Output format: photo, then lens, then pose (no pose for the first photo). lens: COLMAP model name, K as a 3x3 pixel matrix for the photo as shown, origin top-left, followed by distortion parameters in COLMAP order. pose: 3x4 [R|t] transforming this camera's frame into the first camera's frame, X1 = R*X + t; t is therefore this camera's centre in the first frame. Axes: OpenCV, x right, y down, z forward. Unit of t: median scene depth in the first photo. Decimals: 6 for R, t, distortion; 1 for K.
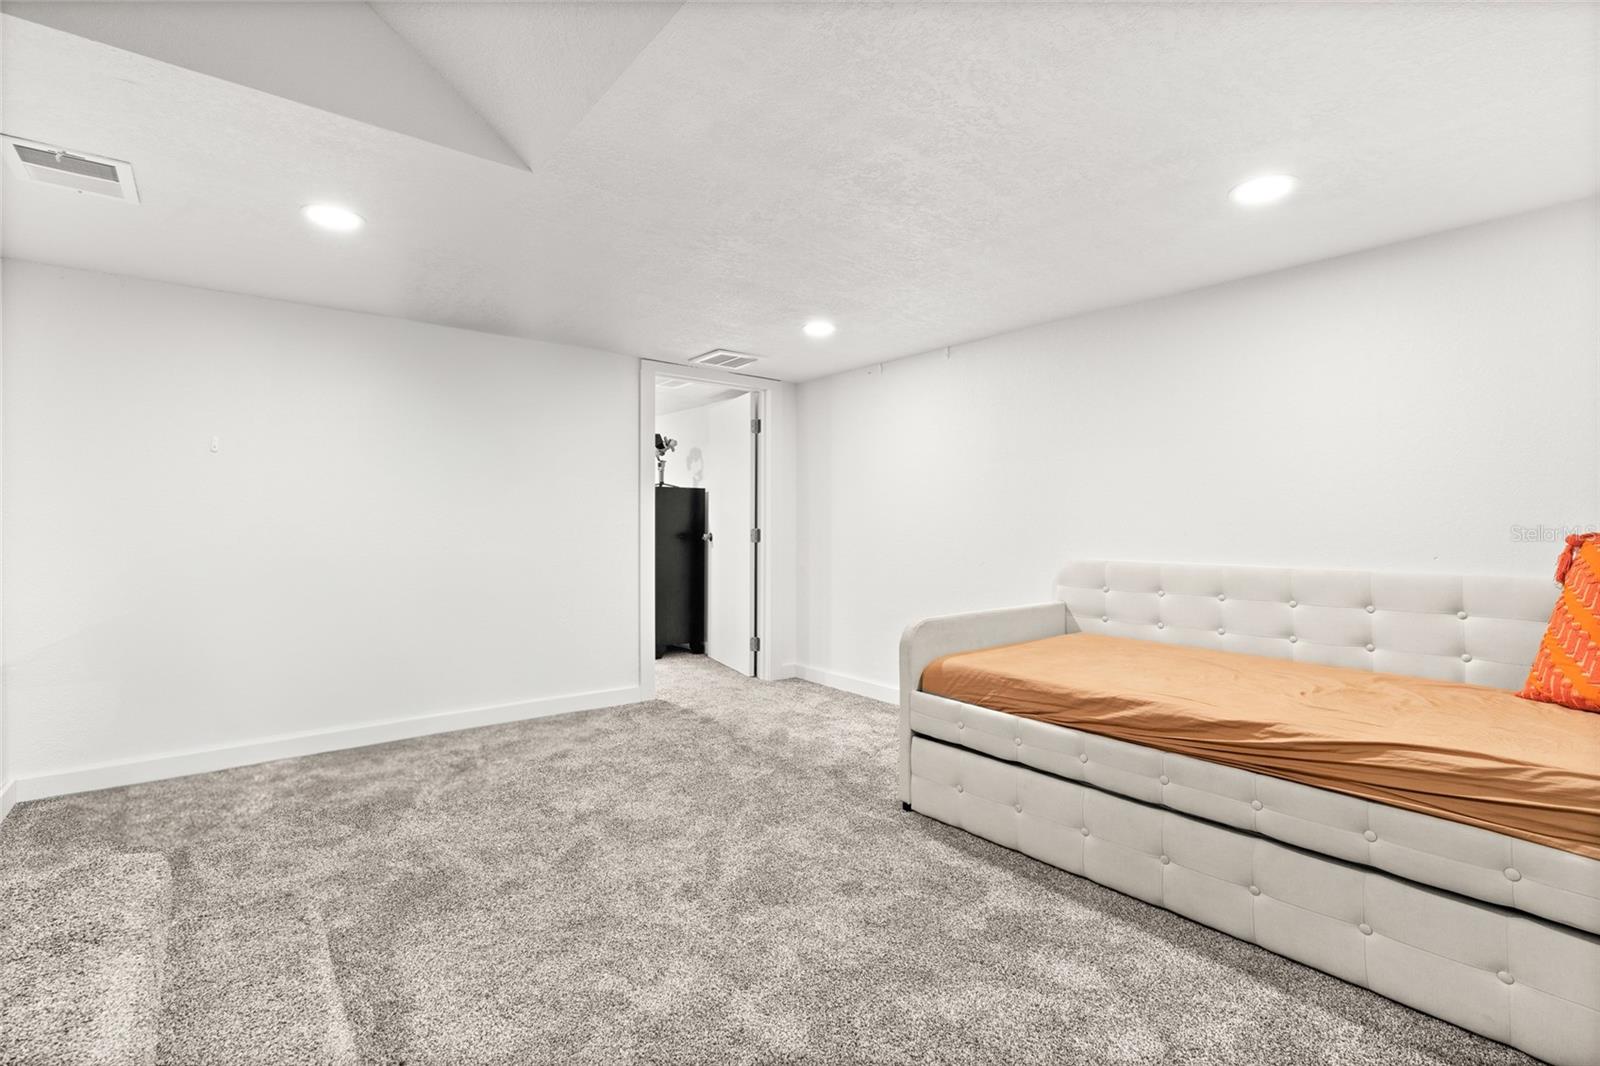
lens RADIAL K [[725.4, 0, 805.2], [0, 725.4, 532.0], [0, 0, 1]] dist [-0.010789, 0.005332]
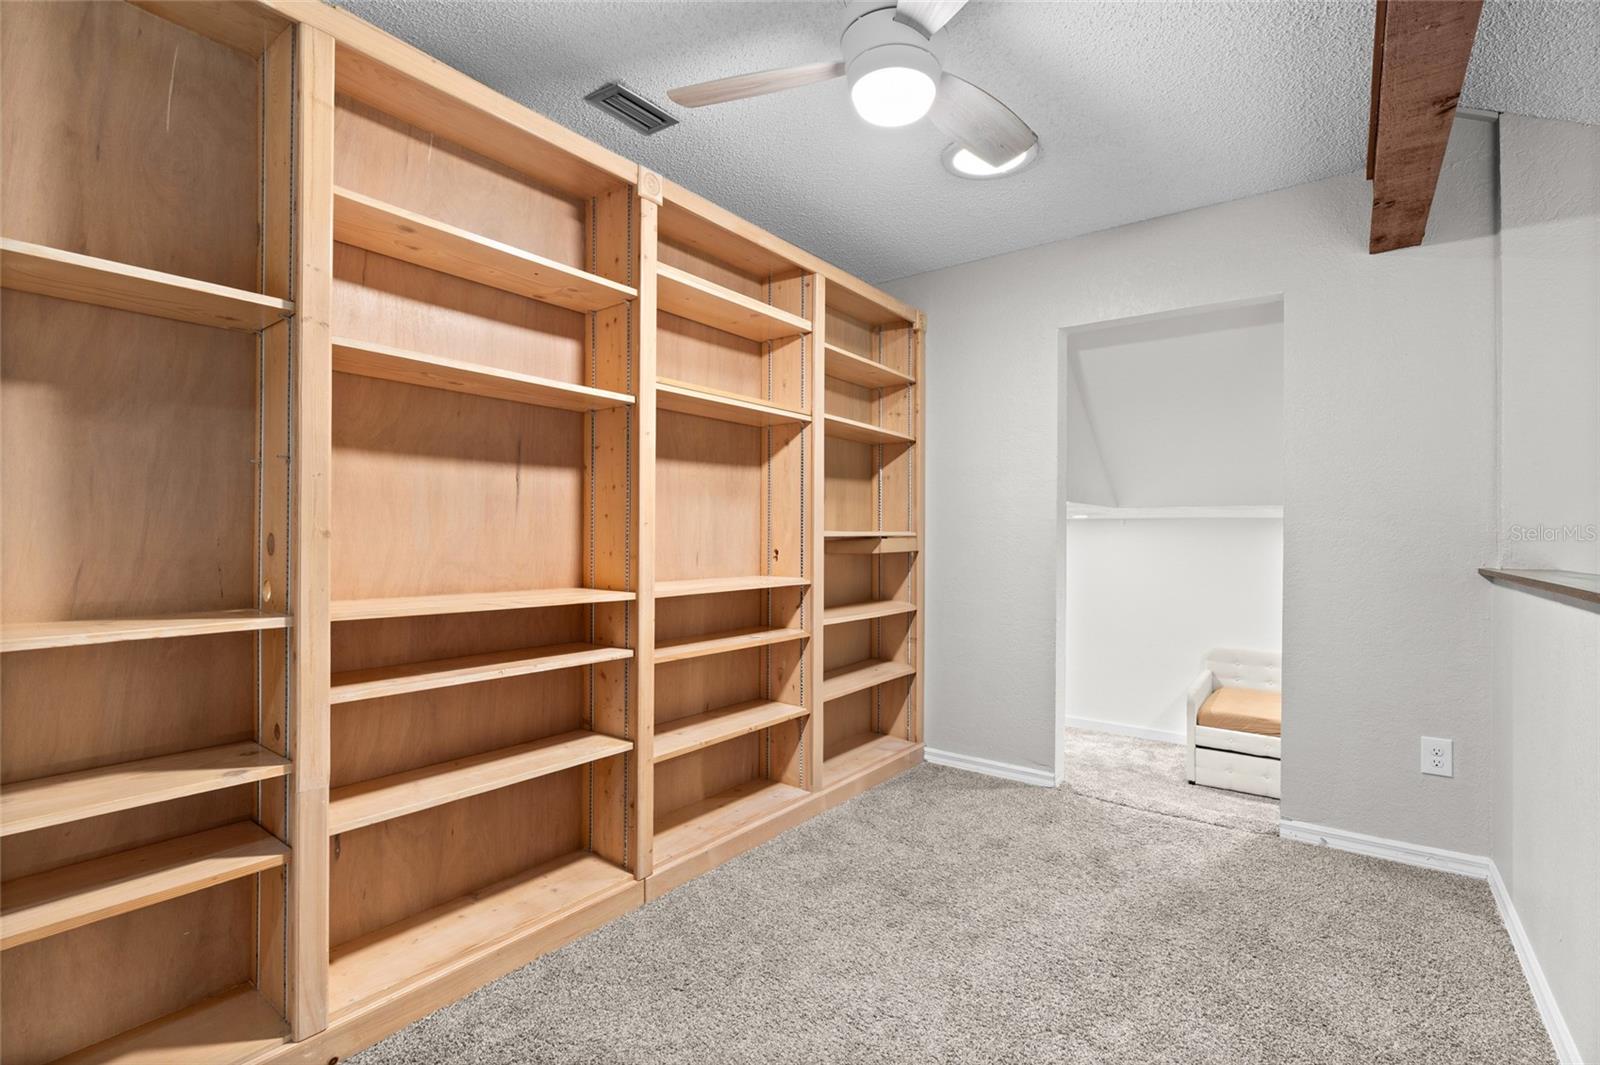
lens RADIAL K [[725.4, 0, 805.2], [0, 725.4, 531.5], [0, 0, 1]] dist [-0.010789, 0.005332]
pose [[0.972429, 0.005215, 0.233142, -1.237853], [-0.001961, 0.999897, -0.014184, -0.260026], [-0.233192, 0.013336, 0.972339, -0.641971]]
